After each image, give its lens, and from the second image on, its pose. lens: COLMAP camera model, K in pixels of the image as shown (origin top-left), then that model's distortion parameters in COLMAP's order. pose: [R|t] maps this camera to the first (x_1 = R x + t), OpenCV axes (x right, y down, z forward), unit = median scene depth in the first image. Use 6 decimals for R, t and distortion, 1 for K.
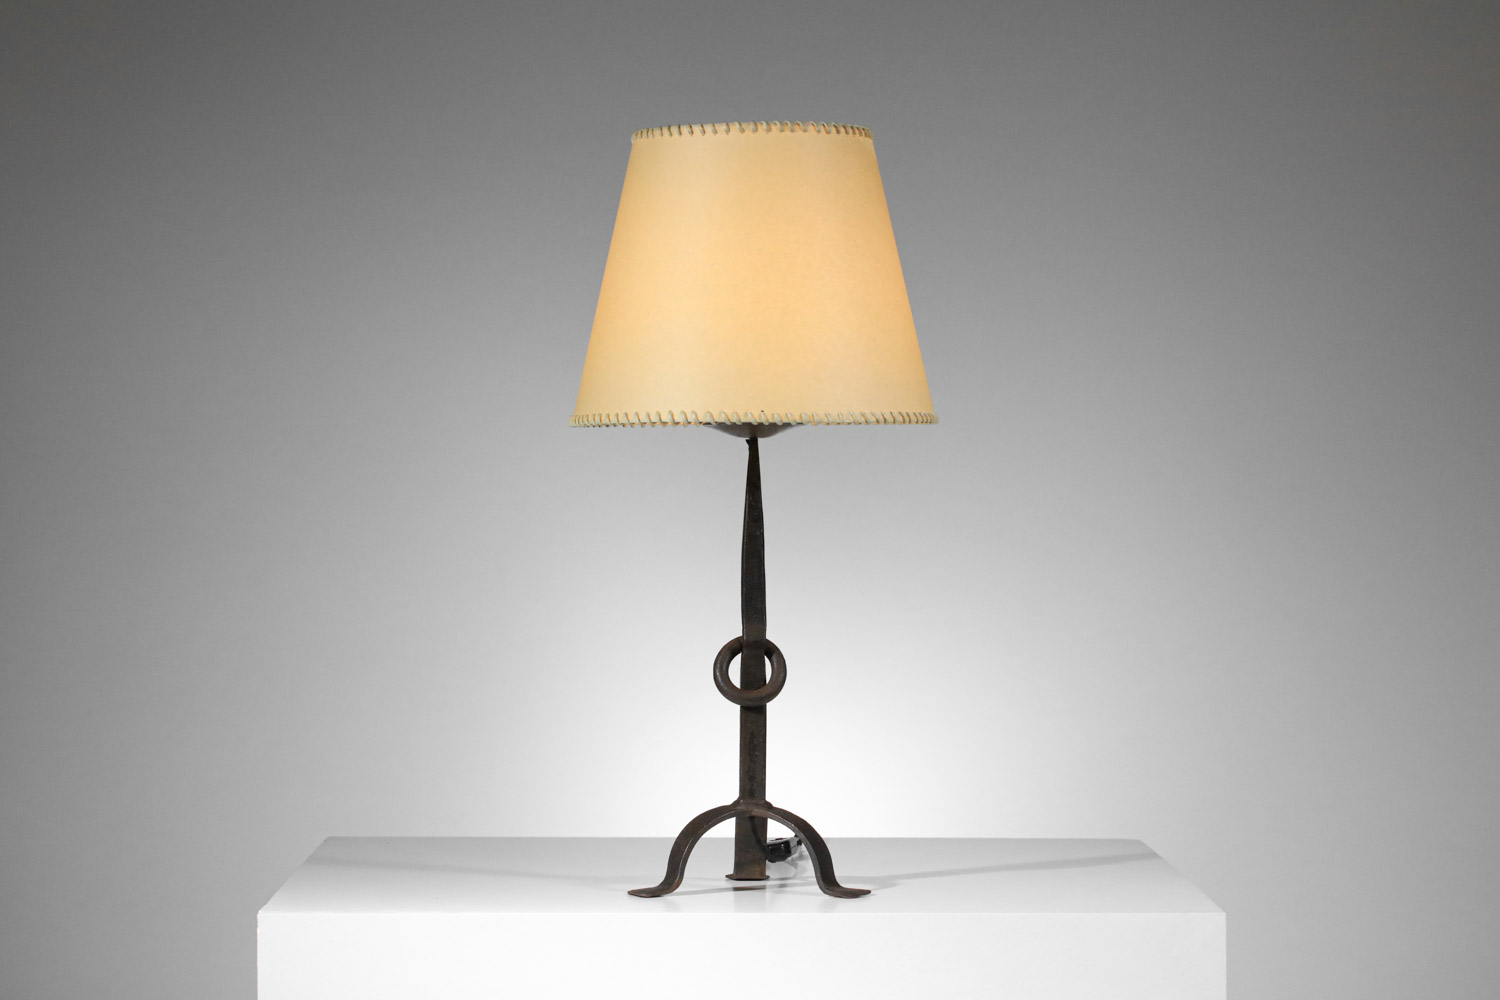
lens RADIAL K [[4319.0, 0, 715.3], [0, 4319.0, 533.9], [0, 0, 1]] dist [0.203343, 0.000000]
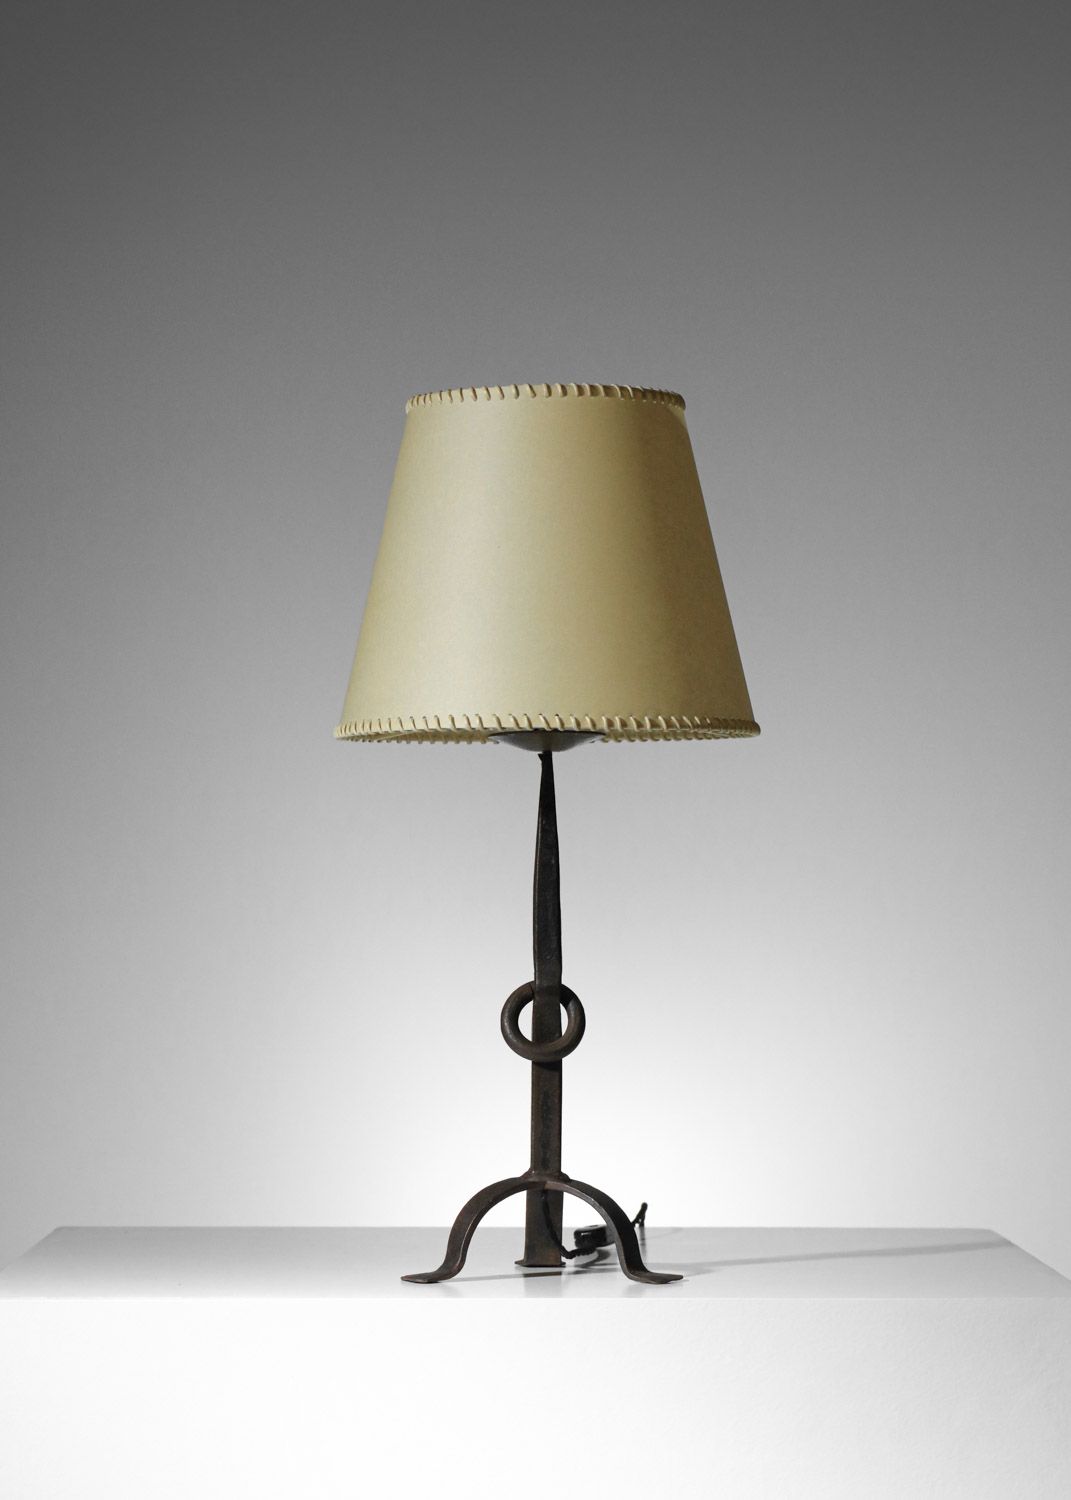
lens RADIAL K [[4418.4, 0, 544.6], [0, 4418.4, 751.6], [0, 0, 1]] dist [0.013831, 0.000000]
pose [[0.999978, 0.000207, 0.006585, 0.002526], [0.000124, 0.998737, -0.050248, 0.022386], [-0.006587, 0.050247, 0.998715, 0.115508]]
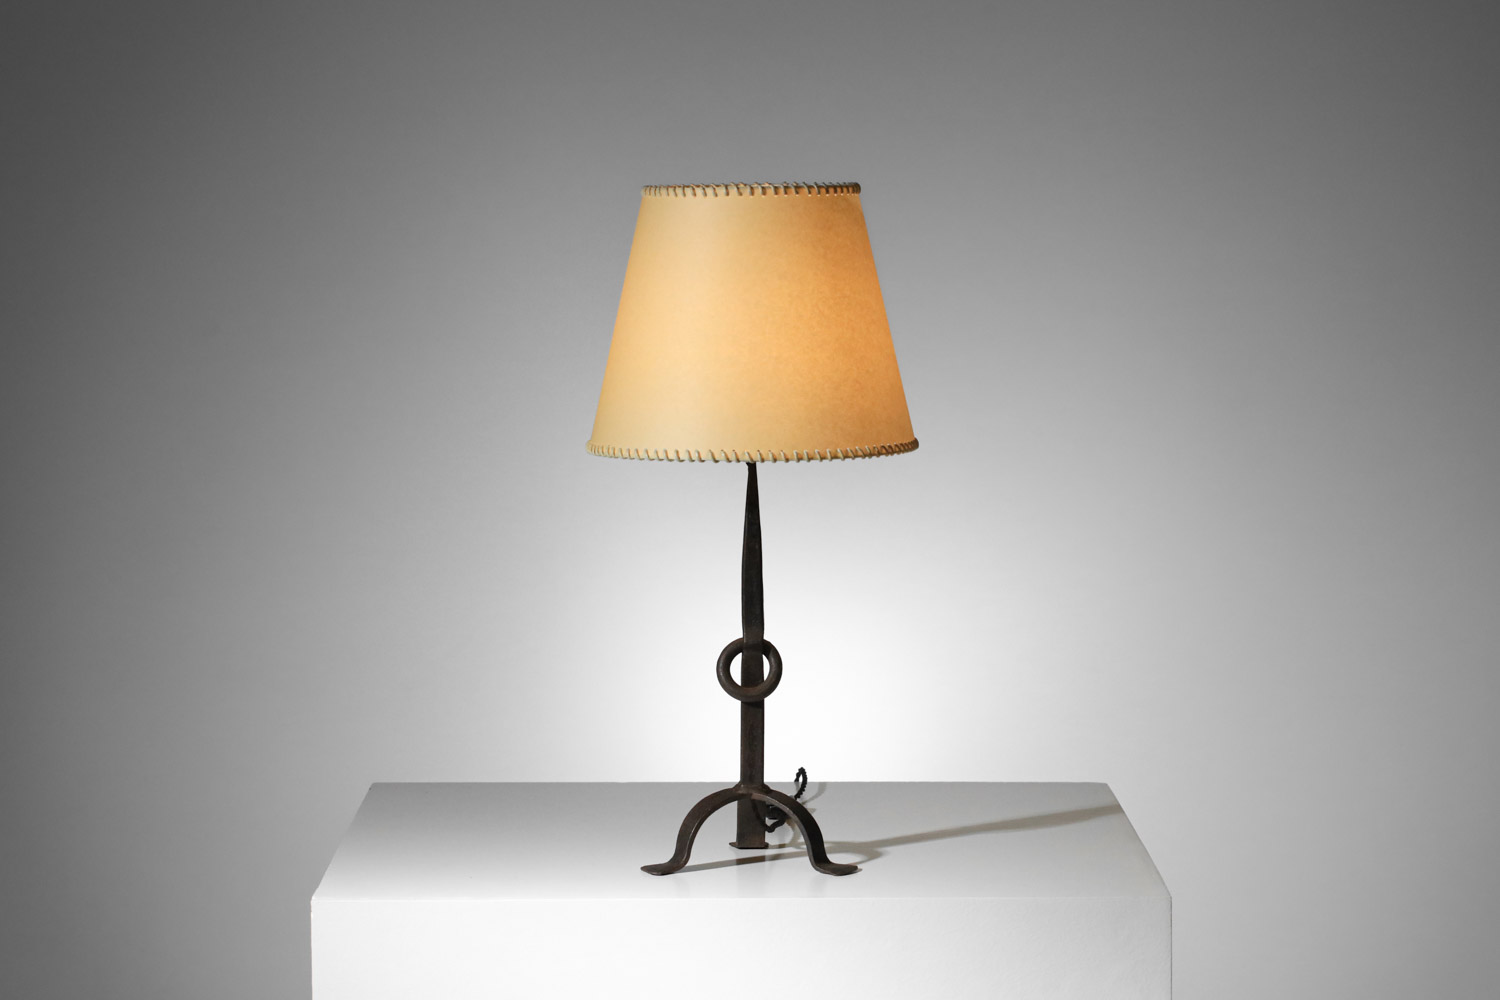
lens RADIAL K [[4319.0, 0, 738.8], [0, 4319.0, 502.2], [0, 0, 1]] dist [0.203343, 0.000000]
pose [[0.999989, -0.002820, -0.003752, 0.009584], [0.003107, 0.996879, 0.078878, -0.099466], [0.003518, -0.078889, 0.996877, -0.108358]]
